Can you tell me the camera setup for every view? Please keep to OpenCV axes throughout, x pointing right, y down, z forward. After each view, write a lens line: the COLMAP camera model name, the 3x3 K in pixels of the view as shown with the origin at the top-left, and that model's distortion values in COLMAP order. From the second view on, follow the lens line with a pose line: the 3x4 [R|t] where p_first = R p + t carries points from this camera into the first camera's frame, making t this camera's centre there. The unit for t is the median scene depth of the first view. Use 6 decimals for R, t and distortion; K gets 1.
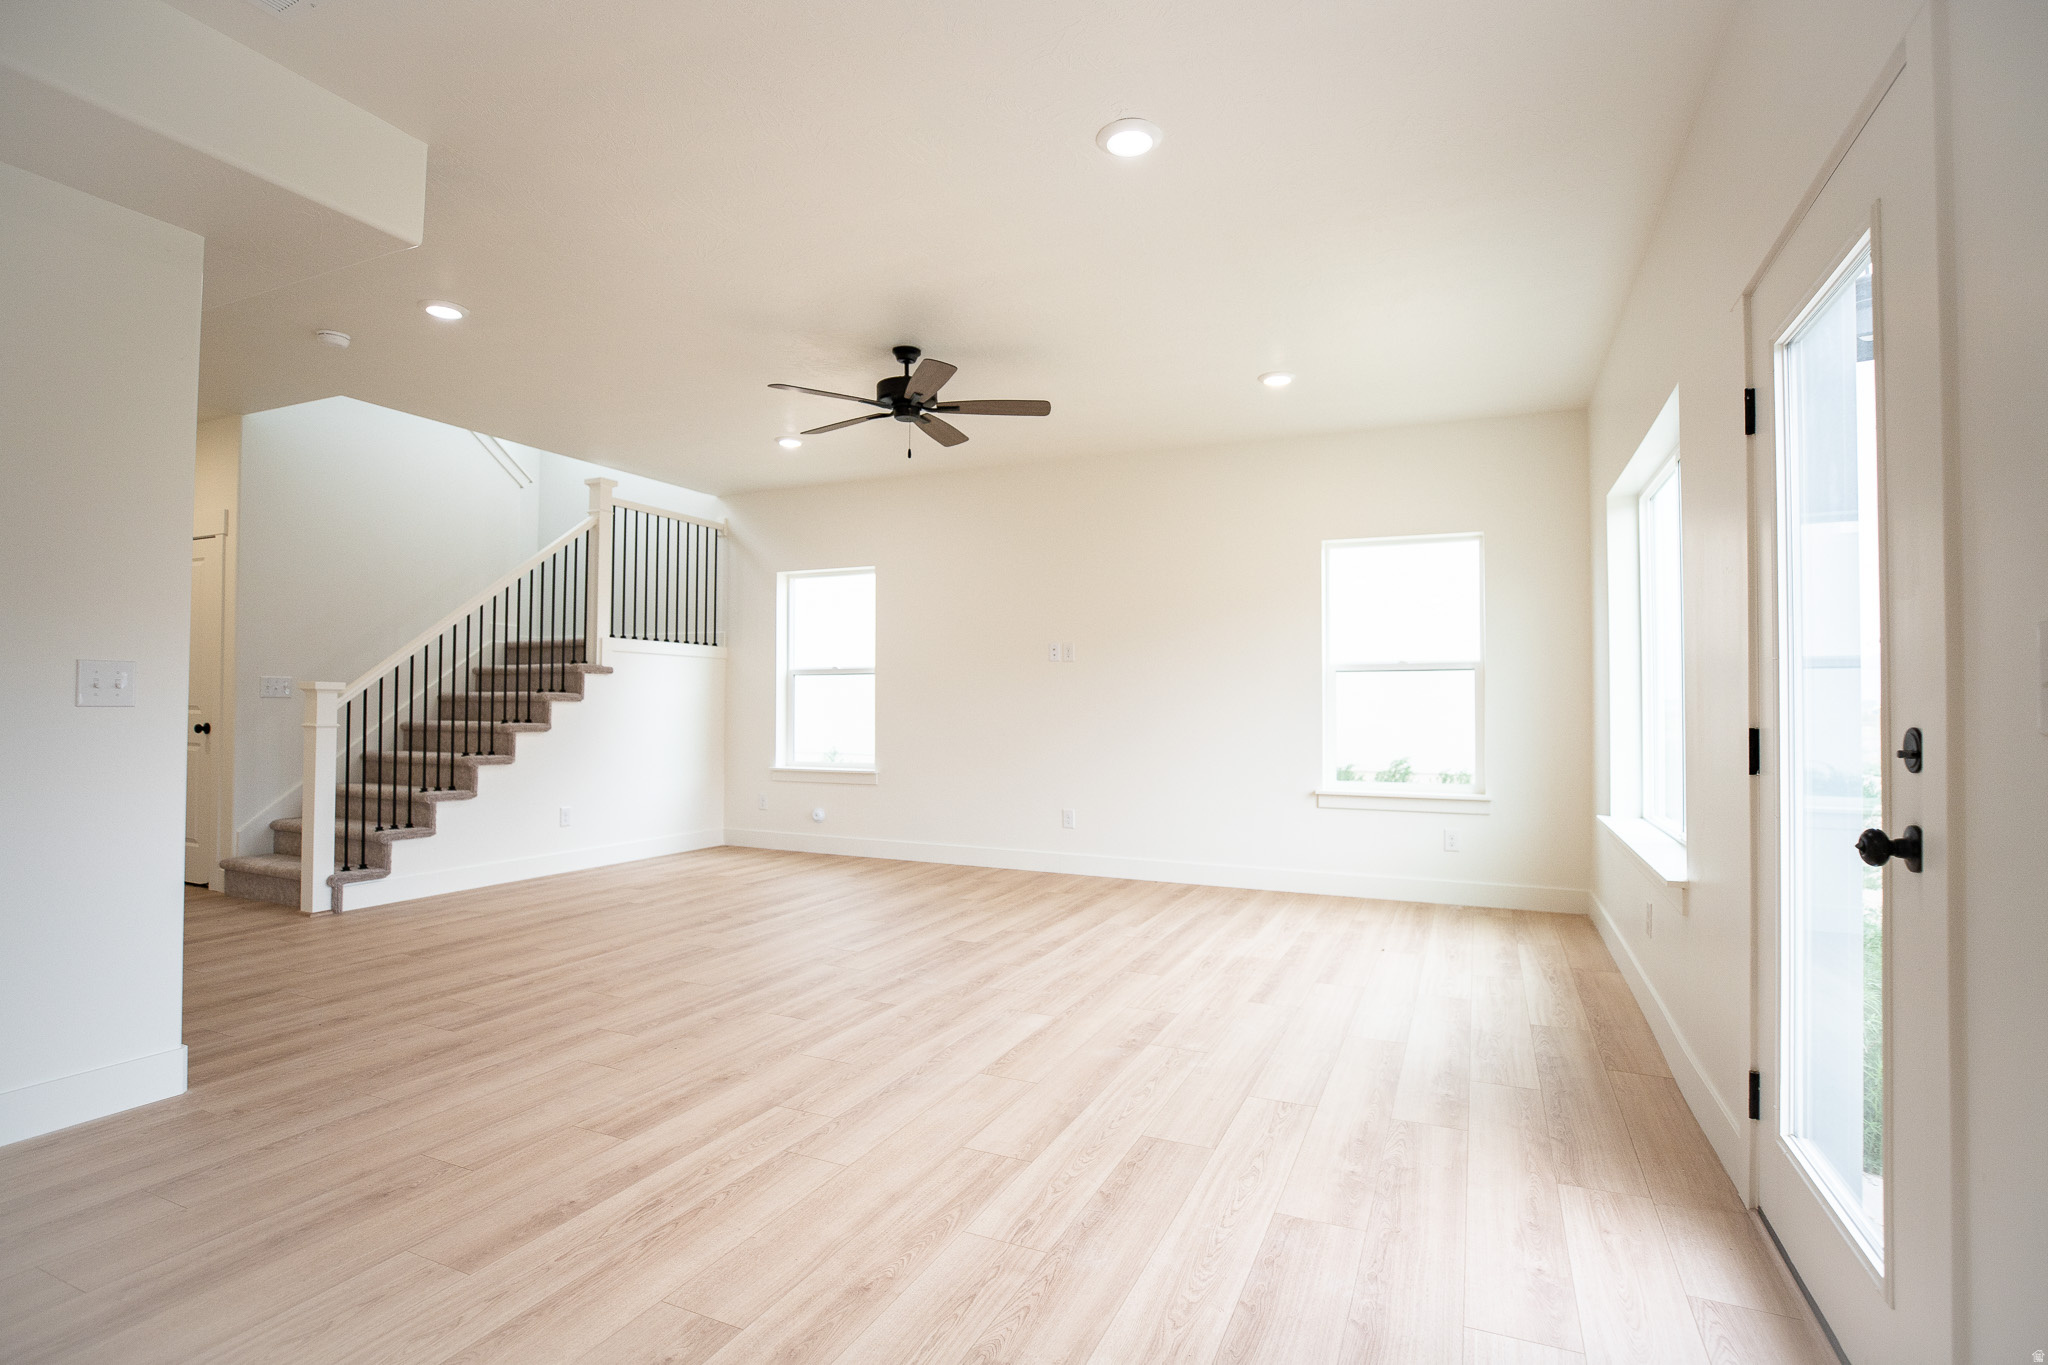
lens RADIAL K [[1038.1, 0, 1016.2], [0, 1038.1, 689.3], [0, 0, 1]] dist [-0.032282, -0.000941]
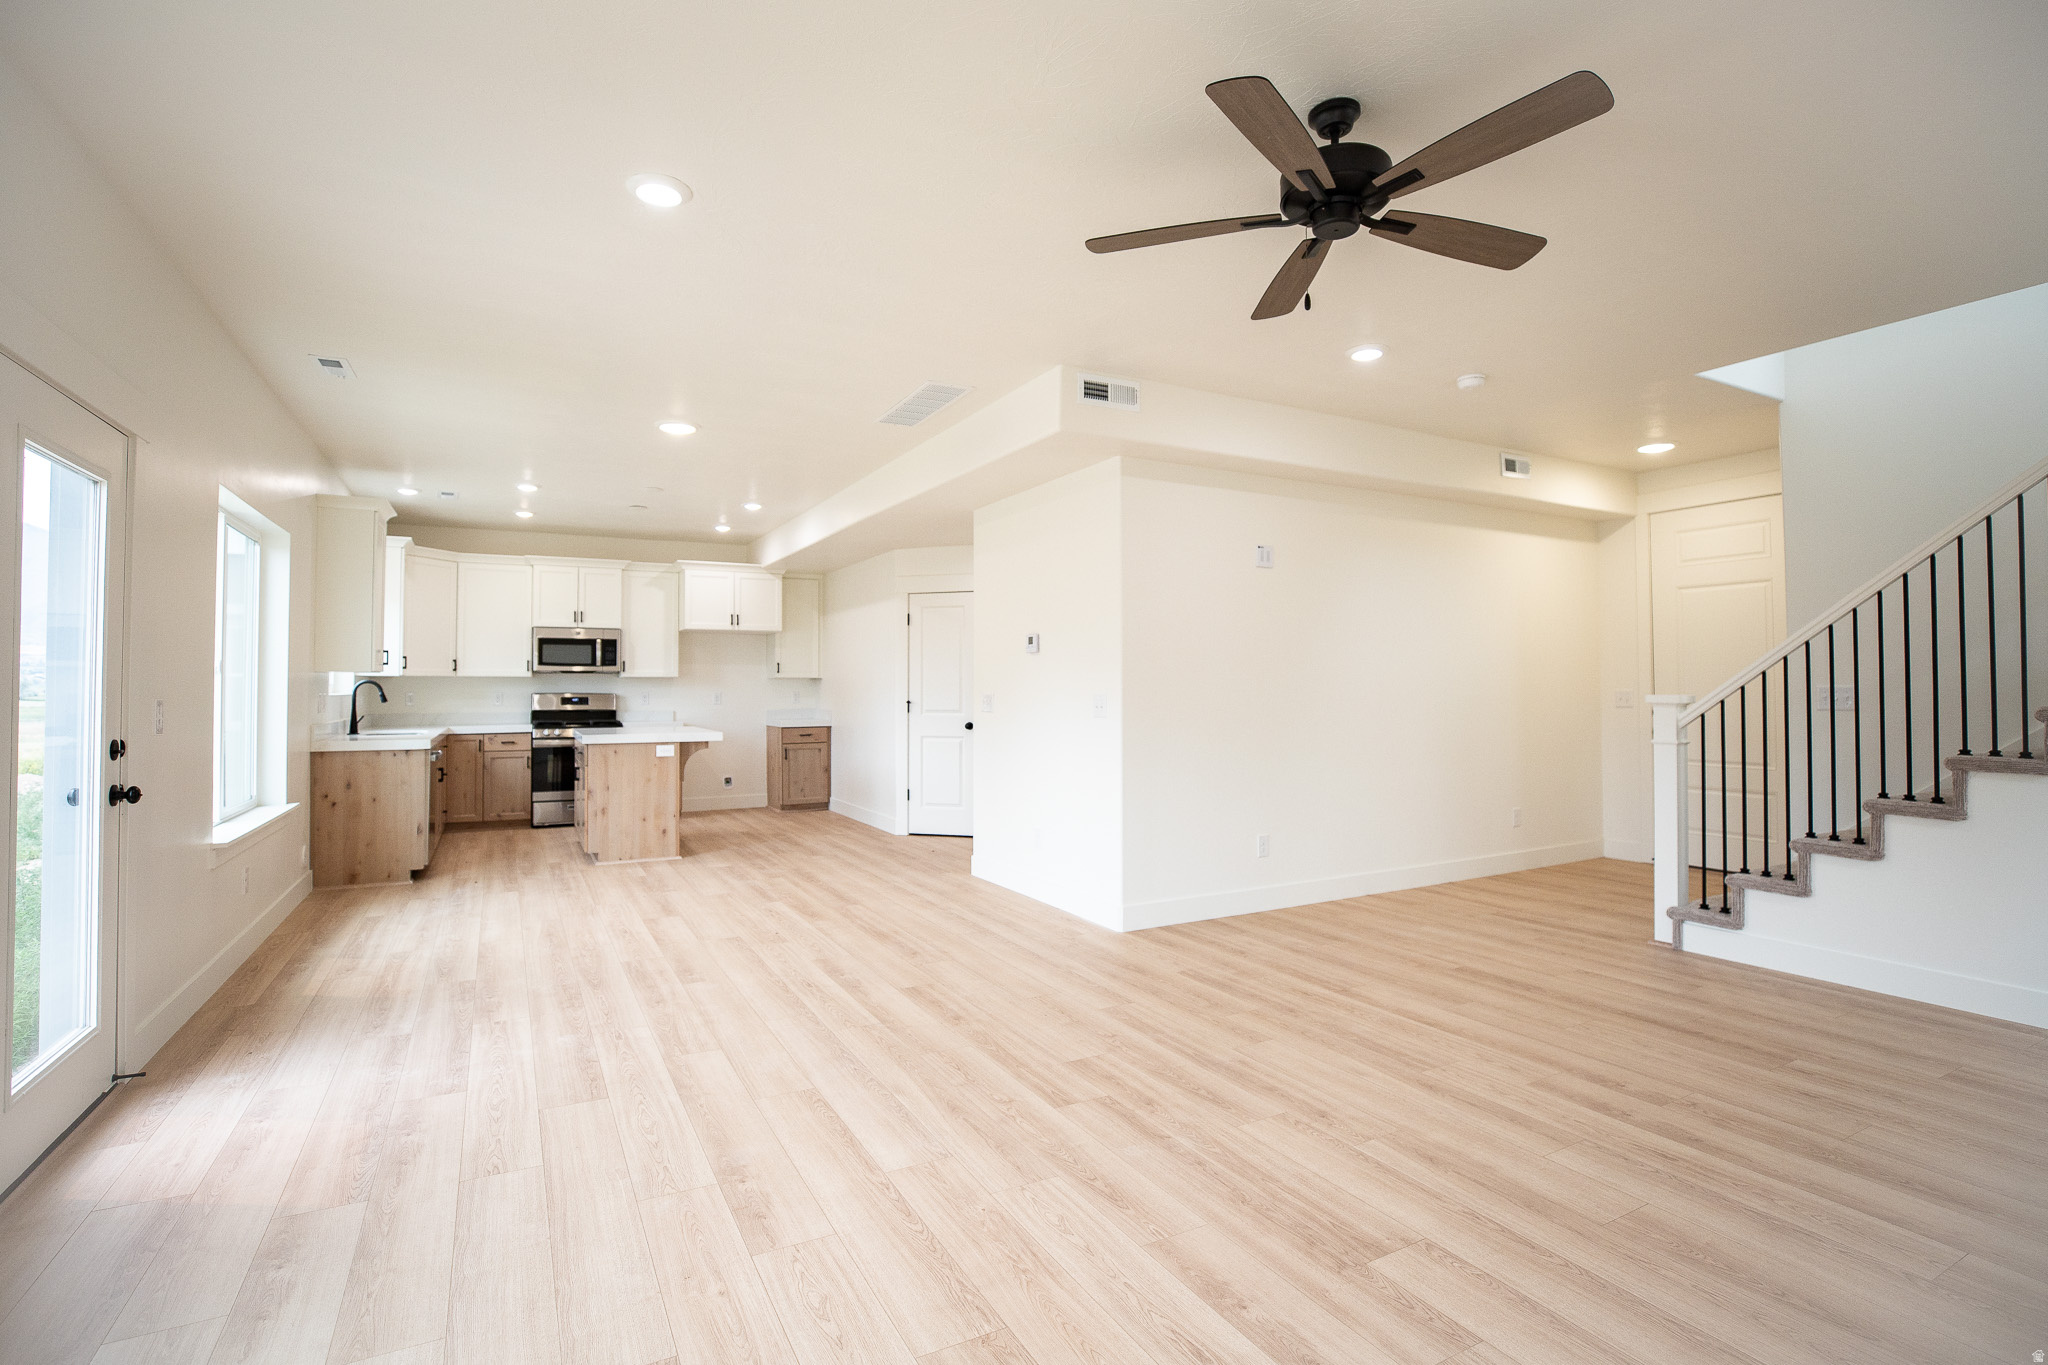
lens RADIAL K [[983.5, 0, 1014.7], [0, 983.5, 674.7], [0, 0, 1]] dist [-0.026151, 0.002125]
pose [[-0.619187, -0.017800, -0.785042, 0.663950], [0.011756, 0.999421, -0.031933, -0.006584], [0.785156, -0.029001, -0.618619, 1.917686]]
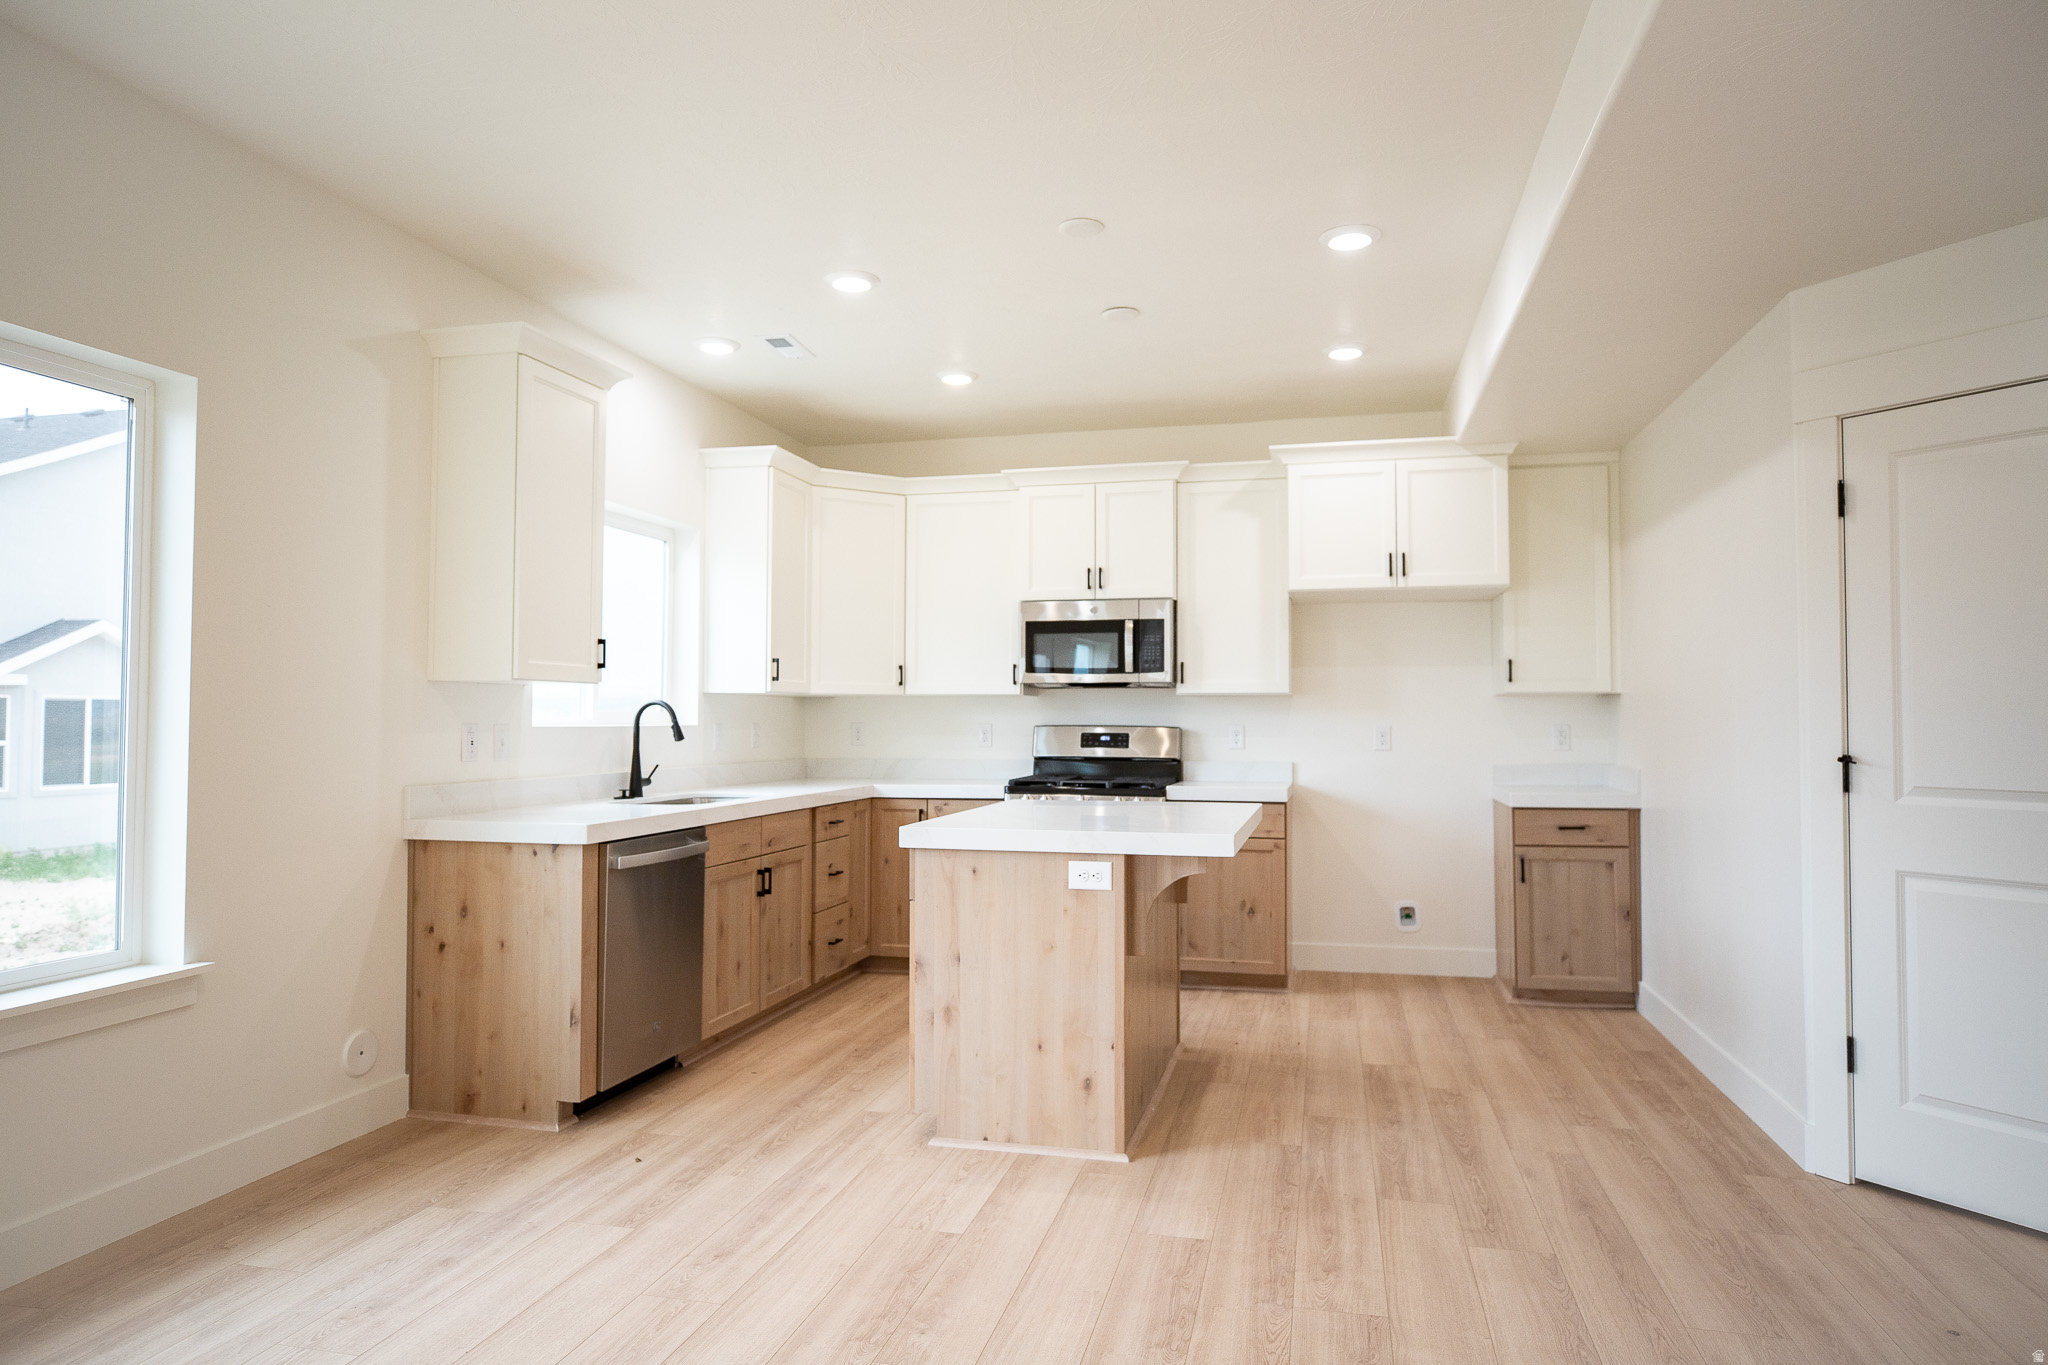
lens RADIAL K [[1235.4, 0, 1017.1], [0, 1235.4, 679.5], [0, 0, 1]] dist [-0.015019, -0.002146]
pose [[-0.985229, -0.014249, -0.170648, 0.046872], [-0.005078, 0.998525, -0.054059, -0.019176], [0.171166, -0.052394, -0.983848, 1.344008]]
